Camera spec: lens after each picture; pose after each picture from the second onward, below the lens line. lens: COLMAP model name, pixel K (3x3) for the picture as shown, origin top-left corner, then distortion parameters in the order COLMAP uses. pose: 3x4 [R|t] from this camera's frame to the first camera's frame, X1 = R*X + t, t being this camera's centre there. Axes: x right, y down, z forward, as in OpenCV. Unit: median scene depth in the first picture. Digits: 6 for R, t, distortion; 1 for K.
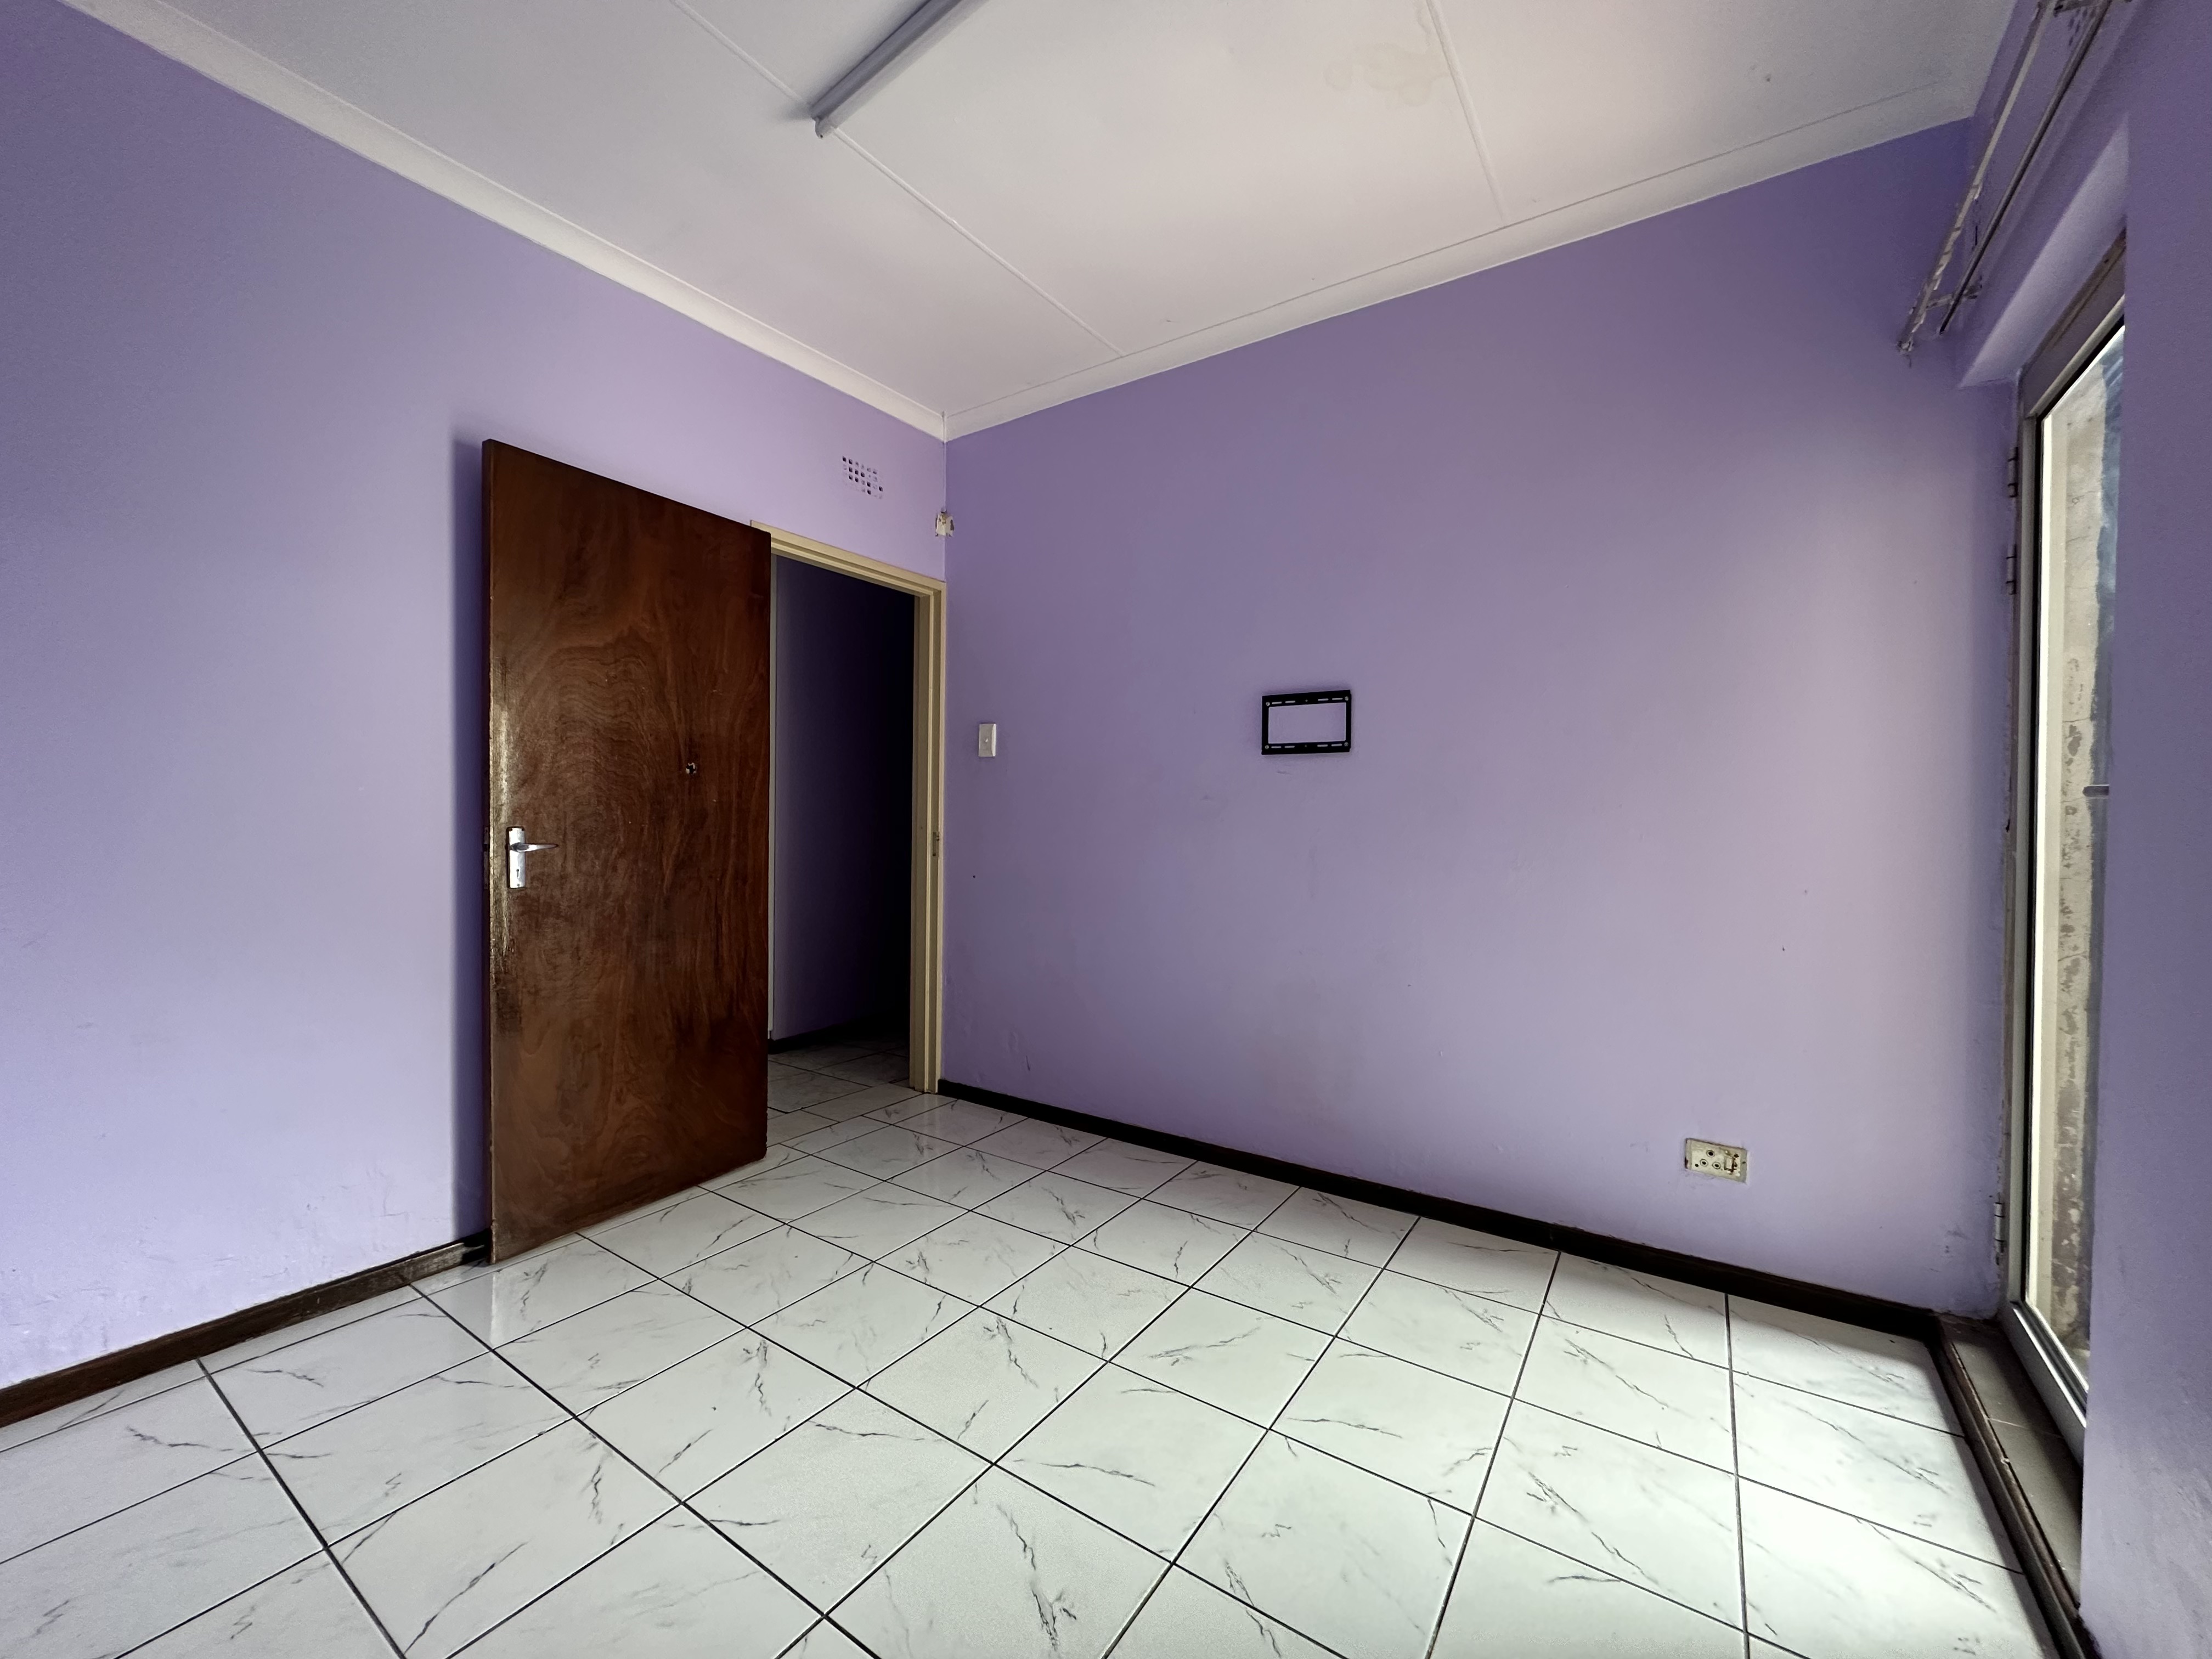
lens RADIAL K [[874.3, 0, 1113.0], [0, 874.3, 830.4], [0, 0, 1]] dist [-0.016099, 0.000224]
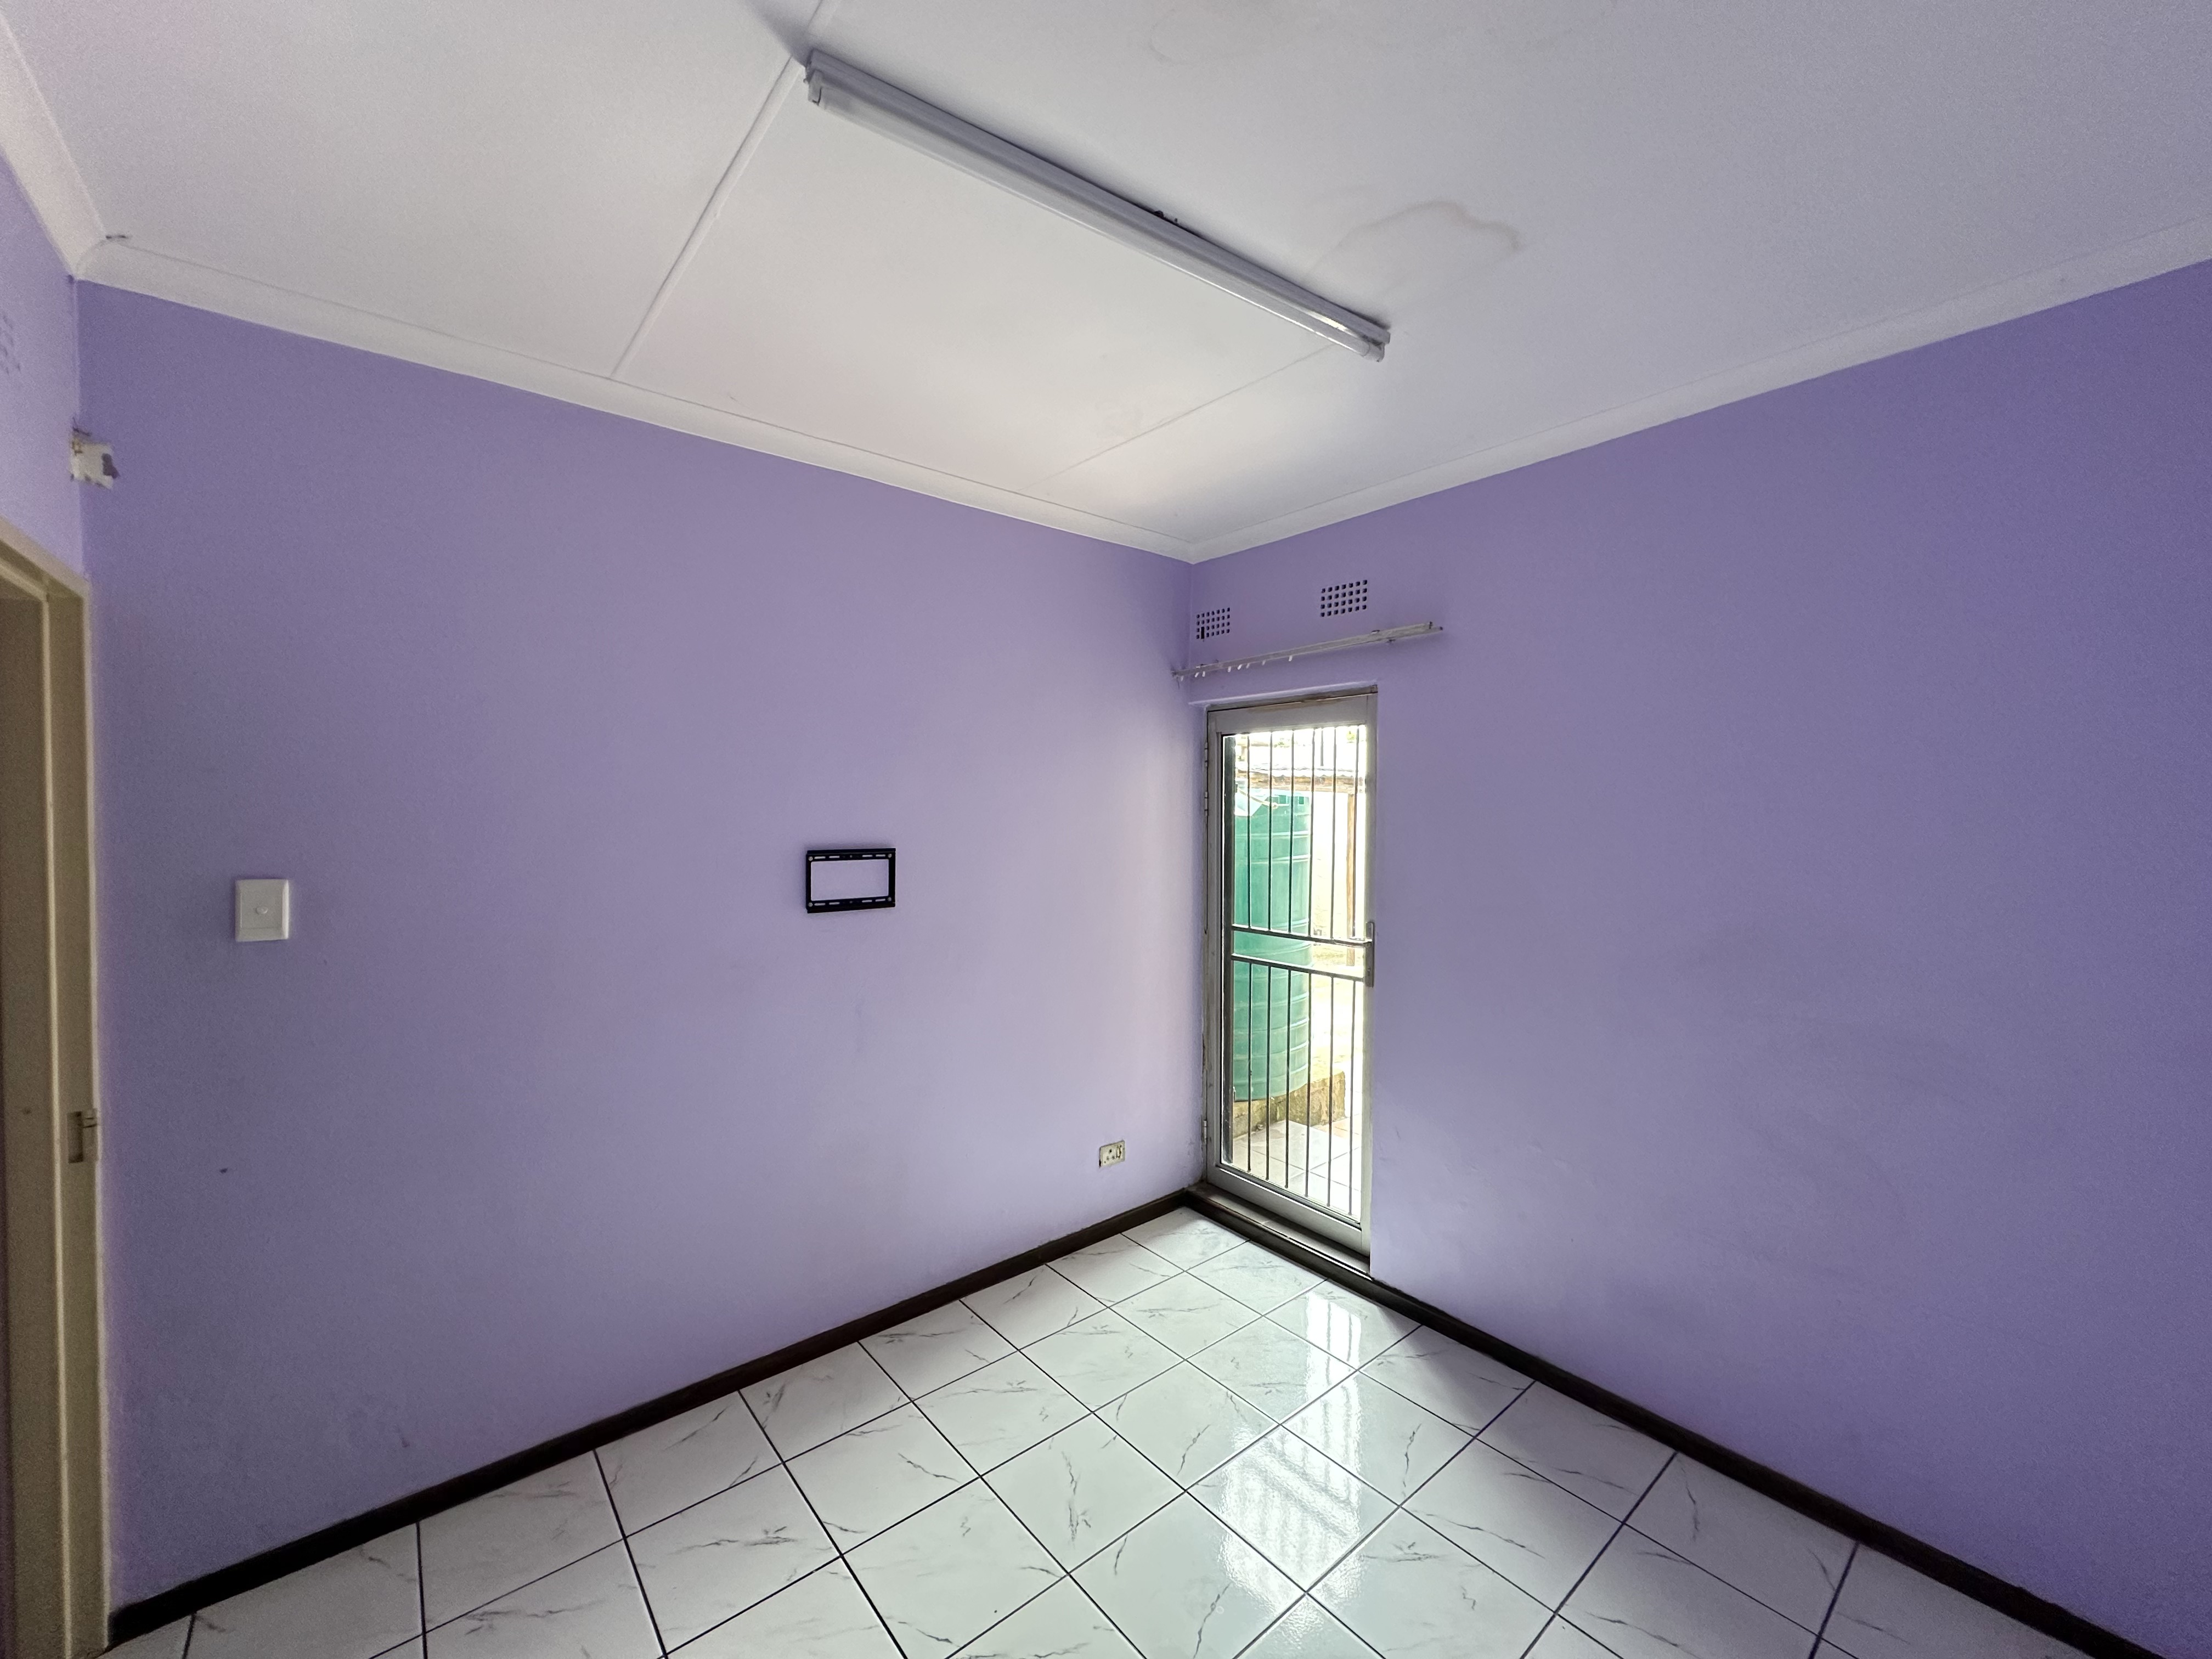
lens RADIAL K [[874.3, 0, 1114.3], [0, 874.3, 822.2], [0, 0, 1]] dist [-0.016099, 0.000224]
pose [[0.269436, -0.024308, 0.962712, -0.645632], [0.013697, 0.999677, 0.021408, -0.203291], [-0.962921, 0.007418, 0.269682, 0.443616]]
